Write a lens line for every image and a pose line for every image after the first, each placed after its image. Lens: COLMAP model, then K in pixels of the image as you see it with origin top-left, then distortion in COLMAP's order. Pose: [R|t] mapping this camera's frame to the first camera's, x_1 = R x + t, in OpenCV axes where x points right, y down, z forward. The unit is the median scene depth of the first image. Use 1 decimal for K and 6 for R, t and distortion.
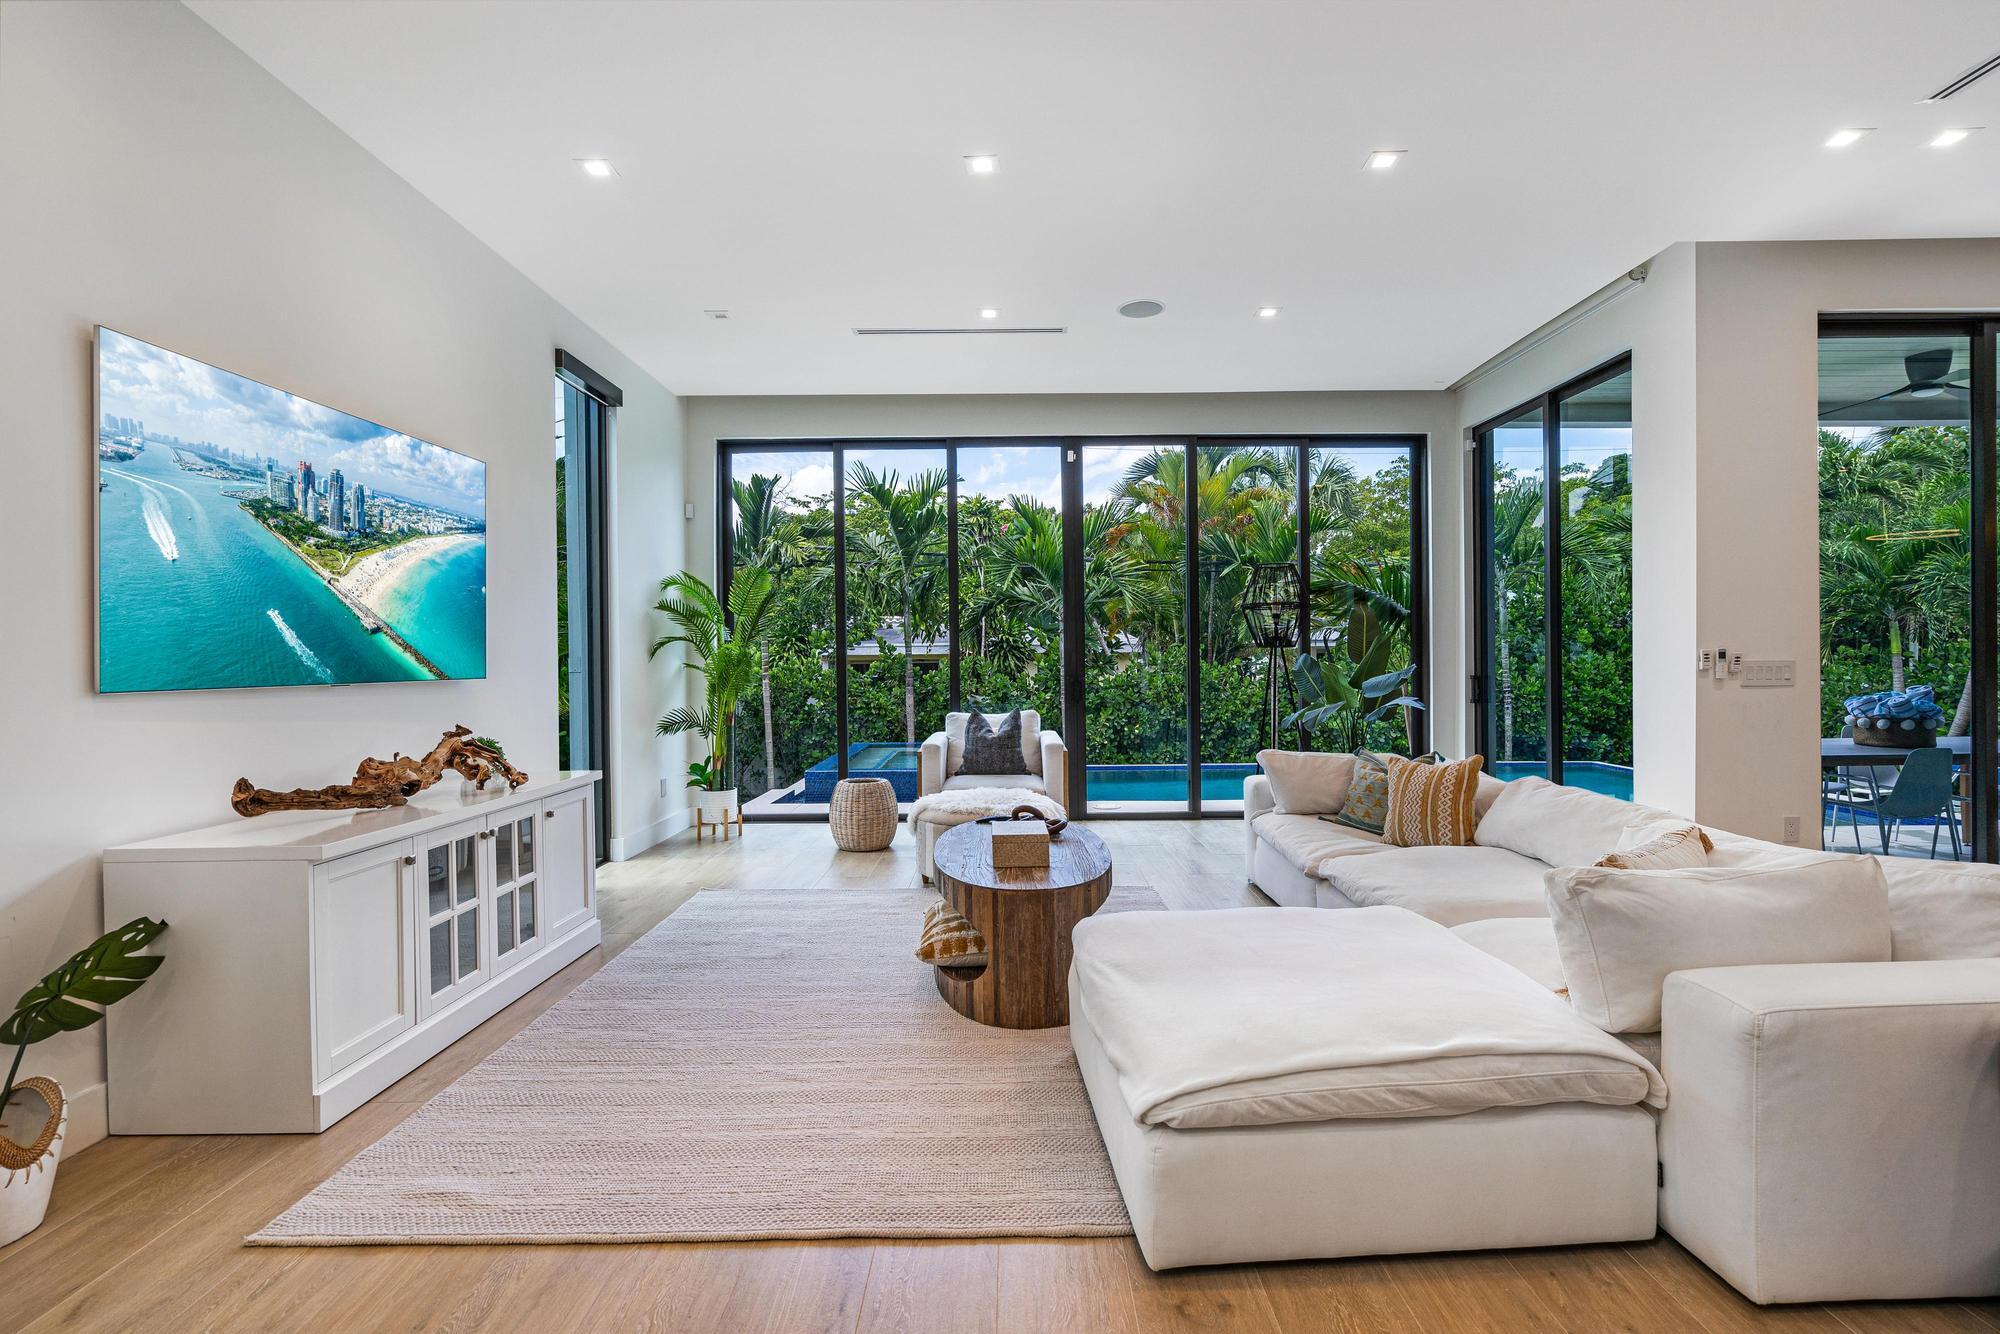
lens RADIAL K [[916.4, 0, 1021.1], [0, 916.4, 681.9], [0, 0, 1]] dist [-0.002989, 0.002698]
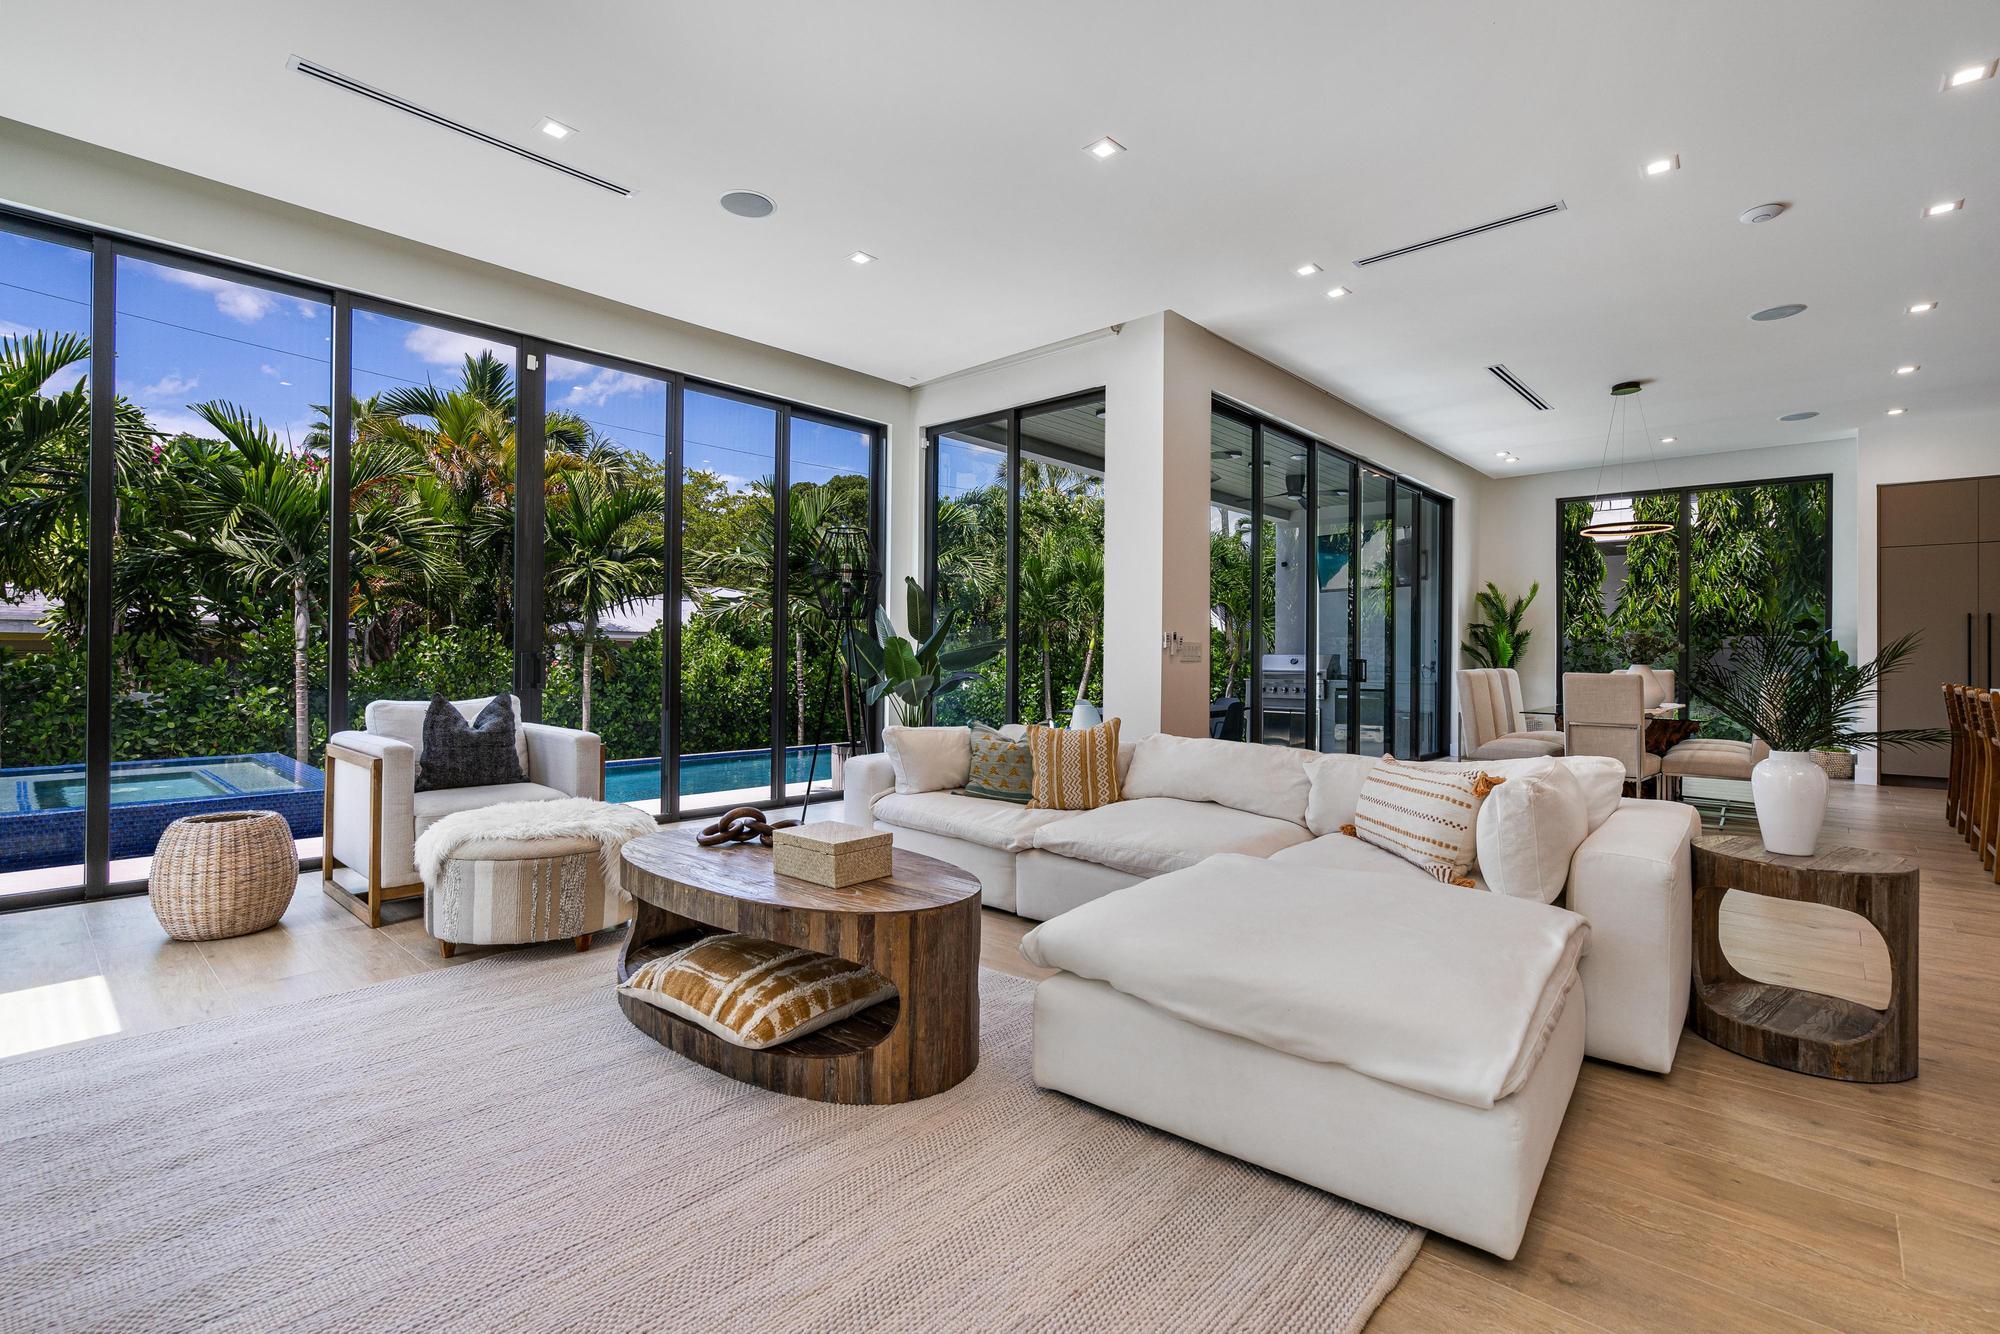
lens RADIAL K [[916.4, 0, 1006.5], [0, 916.4, 660.1], [0, 0, 1]] dist [-0.002989, 0.002698]
pose [[0.680485, 0.009930, 0.732695, -0.341661], [0.005963, 0.999800, -0.019088, 0.026506], [-0.732738, 0.017358, 0.680289, 0.293742]]
